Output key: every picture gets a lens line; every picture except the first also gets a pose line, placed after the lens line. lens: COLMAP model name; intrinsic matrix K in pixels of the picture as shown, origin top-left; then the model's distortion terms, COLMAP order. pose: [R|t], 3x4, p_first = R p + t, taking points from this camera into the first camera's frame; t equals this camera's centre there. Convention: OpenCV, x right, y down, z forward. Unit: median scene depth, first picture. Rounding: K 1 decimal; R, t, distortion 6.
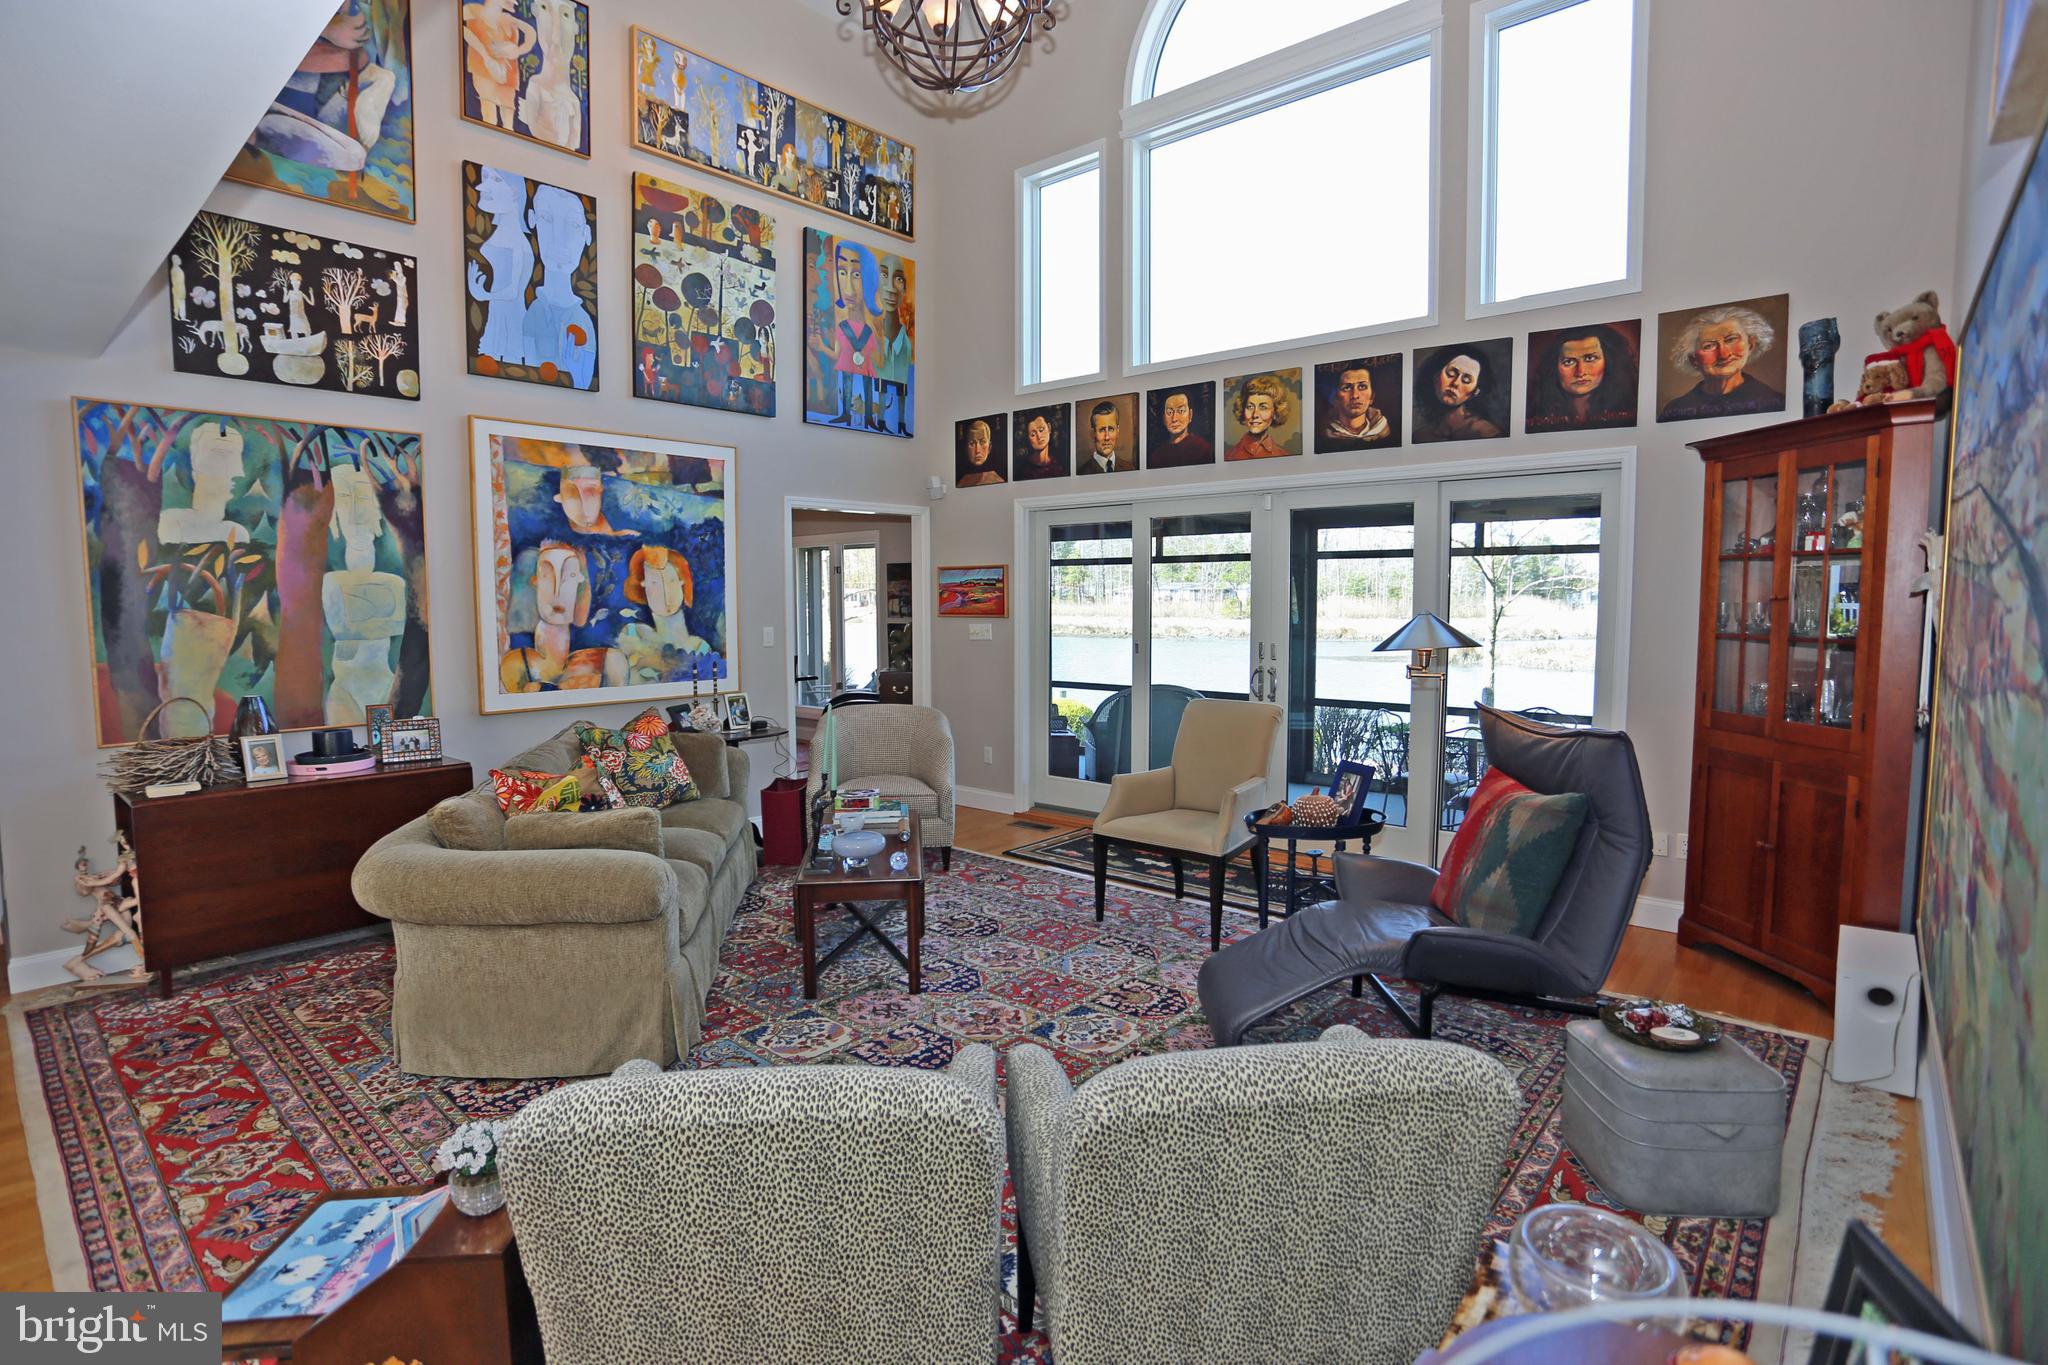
lens RADIAL K [[996.7, 0, 1025.6], [0, 996.7, 681.2], [0, 0, 1]] dist [-0.074758, 0.028734]
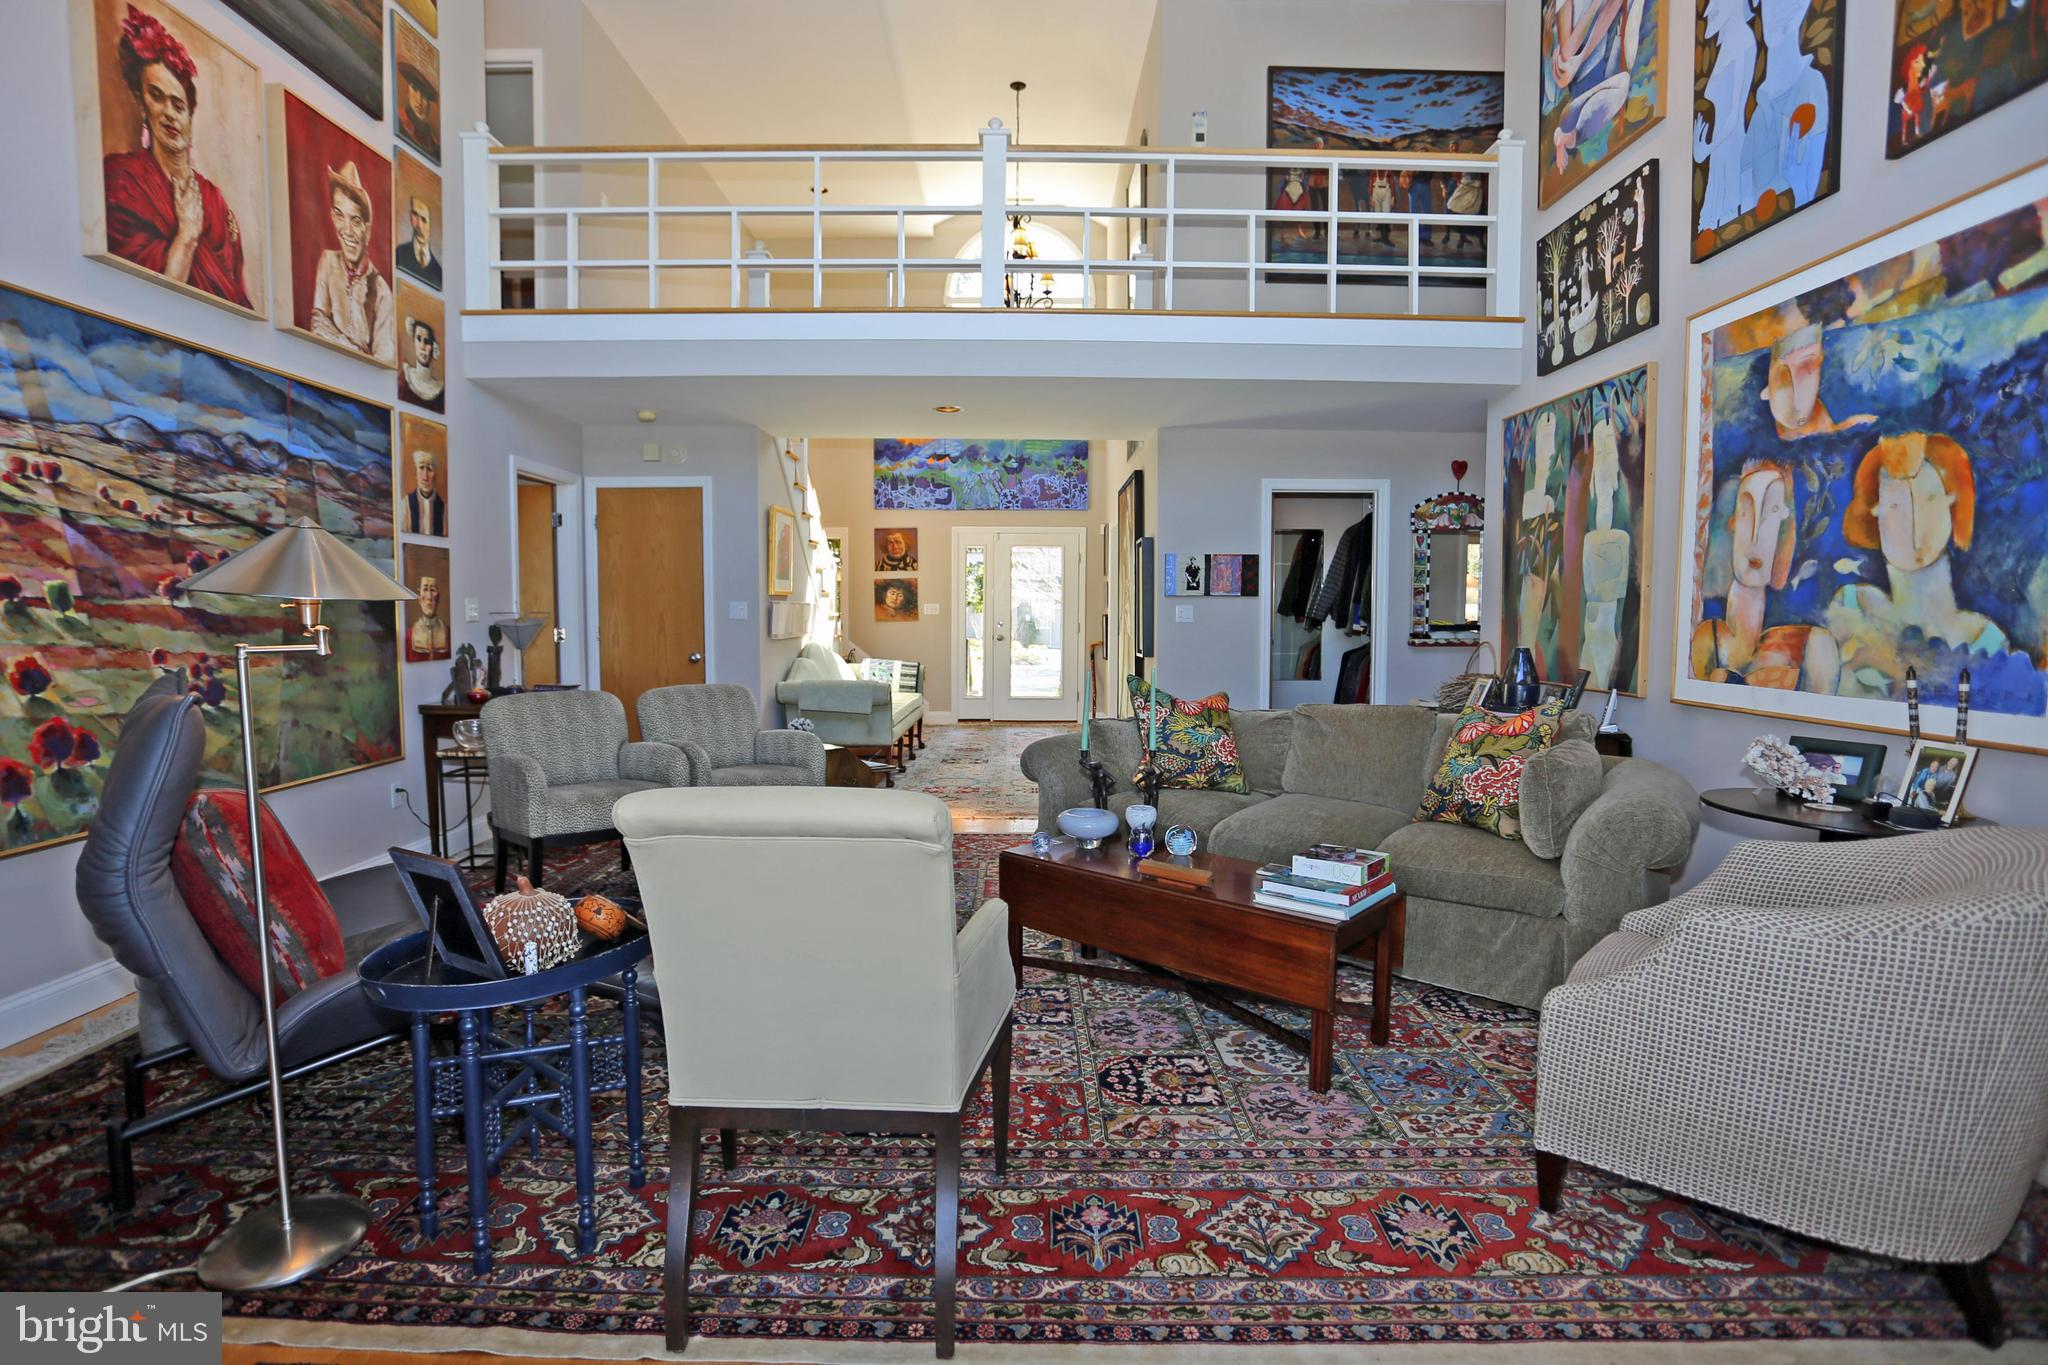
lens RADIAL K [[996.7, 0, 1028.2], [0, 996.7, 678.0], [0, 0, 1]] dist [-0.074758, 0.028734]
pose [[-0.751606, 0.044307, -0.658123, 0.318033], [-0.057625, 0.989516, 0.132429, -0.053518], [0.657090, 0.137459, -0.741173, 1.145939]]
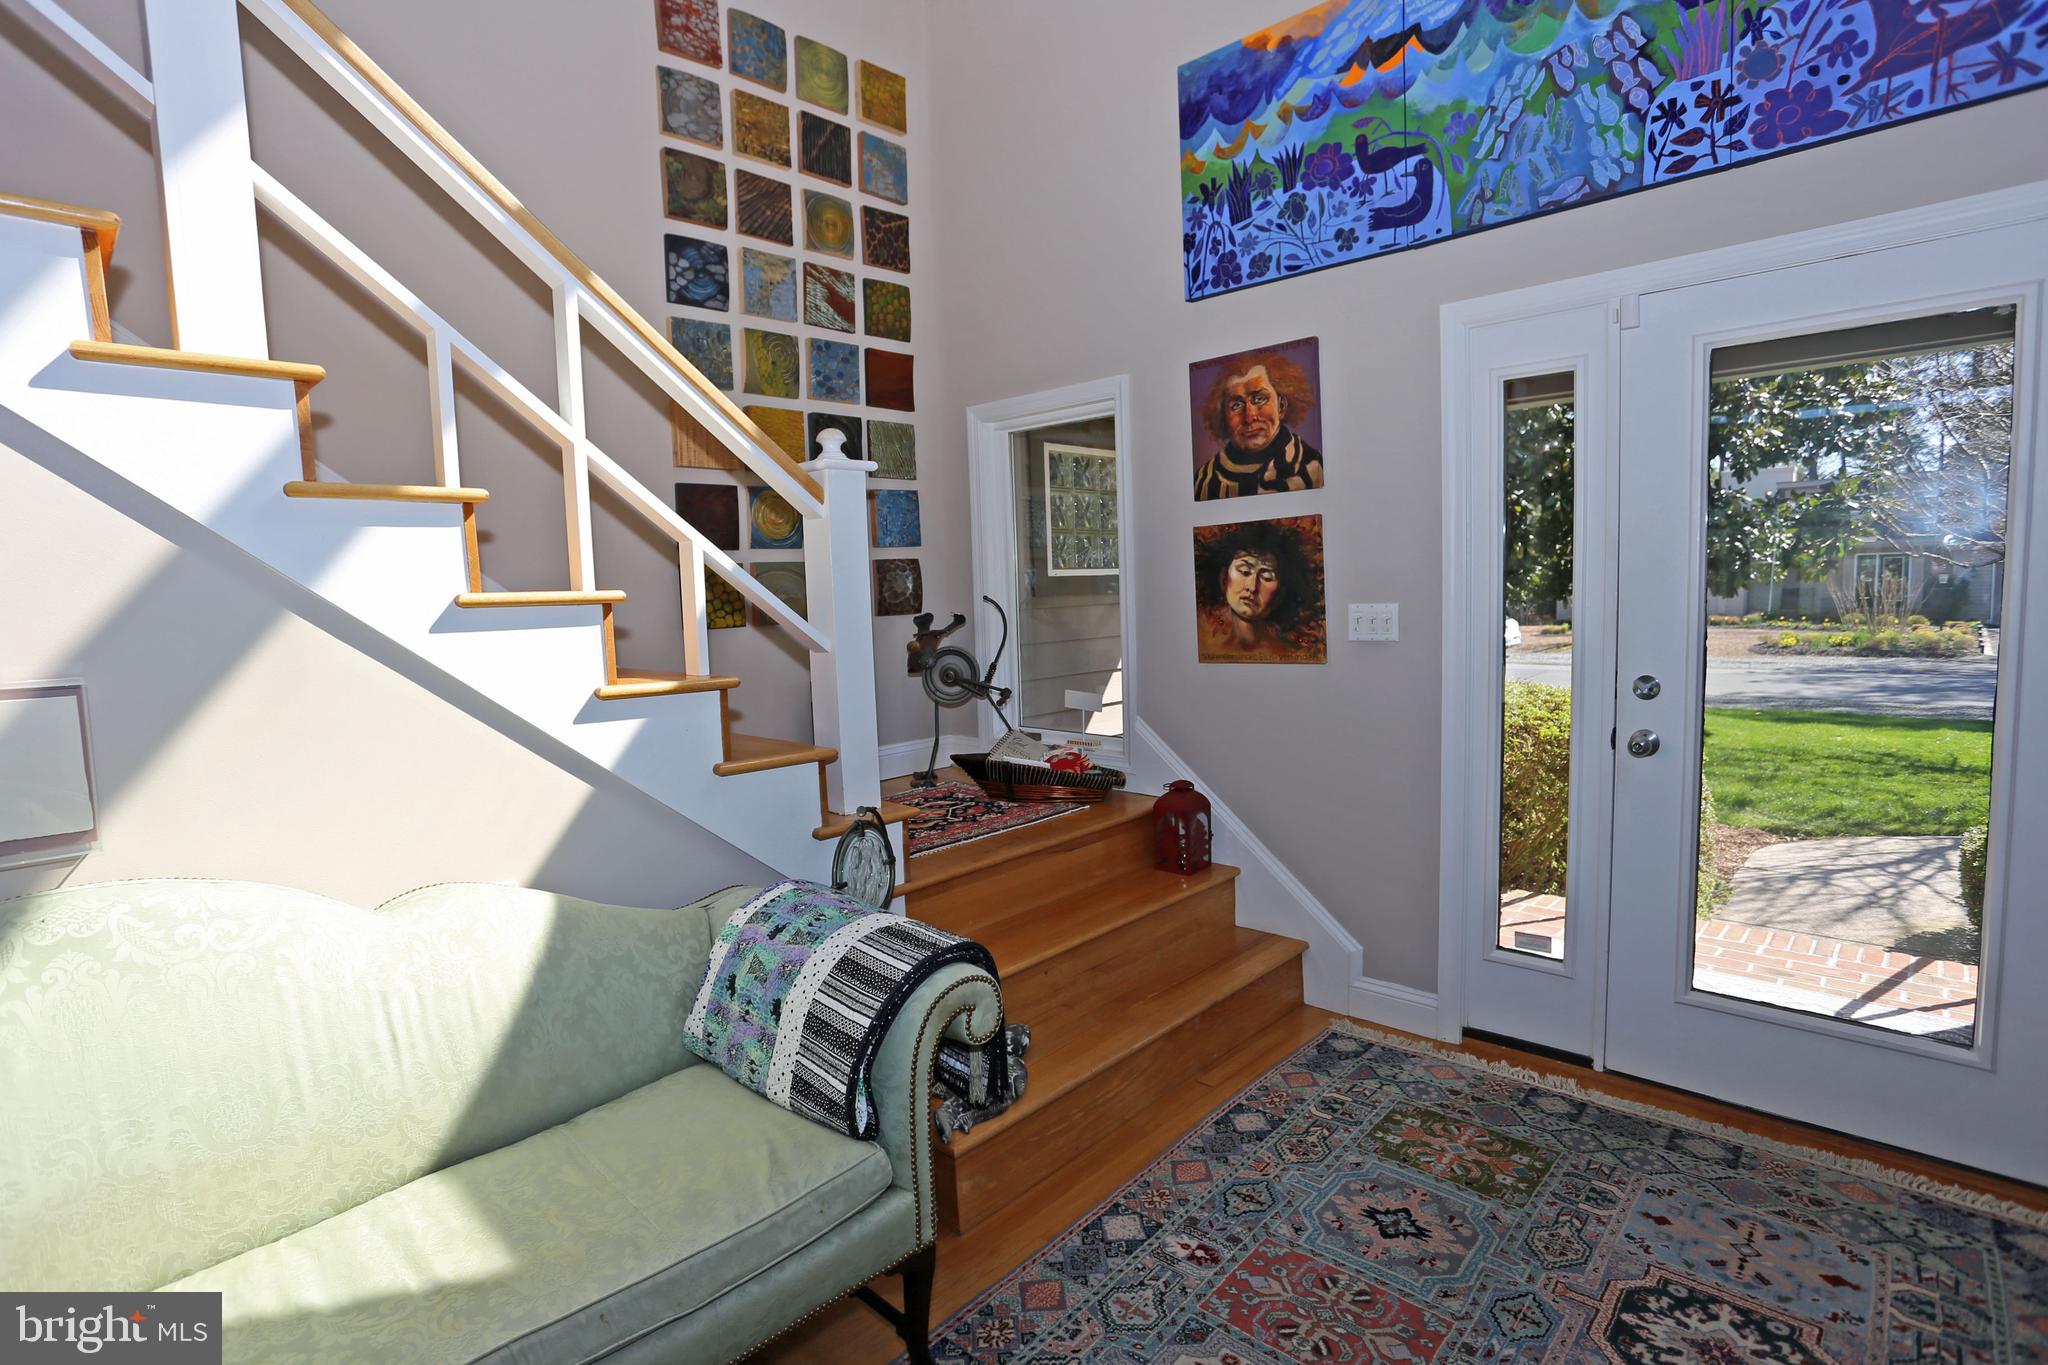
lens RADIAL K [[996.7, 0, 1023.7], [0, 996.7, 675.1], [0, 0, 1]] dist [-0.074758, 0.028734]
pose [[-0.998128, 0.030644, 0.052932, -0.721597], [0.039229, 0.984724, 0.169643, 0.015647], [-0.046925, 0.171402, -0.984083, 0.043467]]
